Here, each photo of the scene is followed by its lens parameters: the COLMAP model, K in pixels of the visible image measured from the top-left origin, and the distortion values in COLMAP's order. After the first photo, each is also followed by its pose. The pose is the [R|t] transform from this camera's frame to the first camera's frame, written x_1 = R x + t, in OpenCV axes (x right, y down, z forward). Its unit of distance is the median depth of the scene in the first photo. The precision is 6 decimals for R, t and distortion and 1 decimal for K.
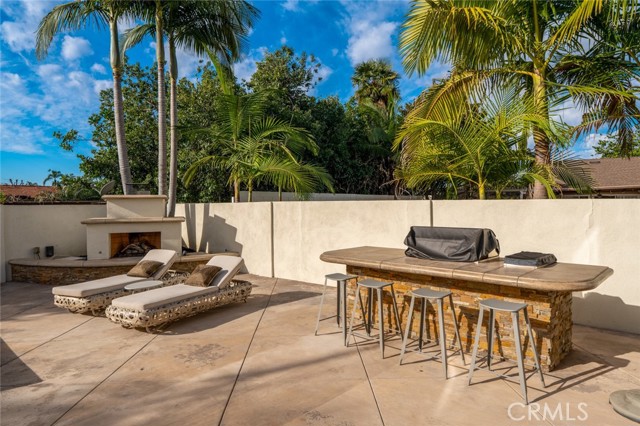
lens RADIAL K [[403.8, 0, 321.3], [0, 403.8, 212.7], [0, 0, 1]] dist [-0.005263, 0.000174]
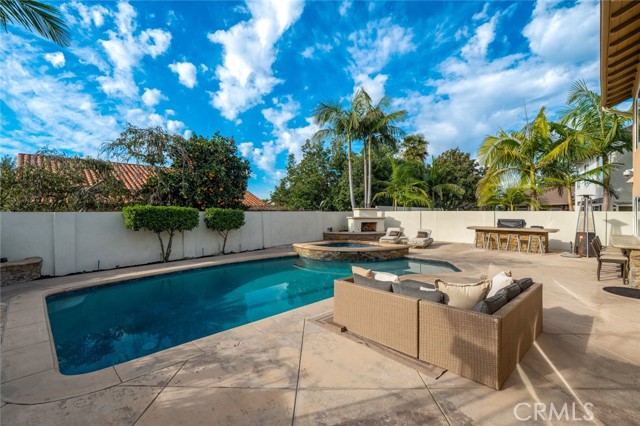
lens RADIAL K [[301.8, 0, 323.2], [0, 301.8, 214.5], [0, 0, 1]] dist [0.045118, 0.000271]
pose [[0.999739, 0.012778, 0.018955, -0.766322], [-0.012471, 0.999791, -0.016199, 0.034479], [-0.019158, 0.015958, 0.999689, -0.922357]]
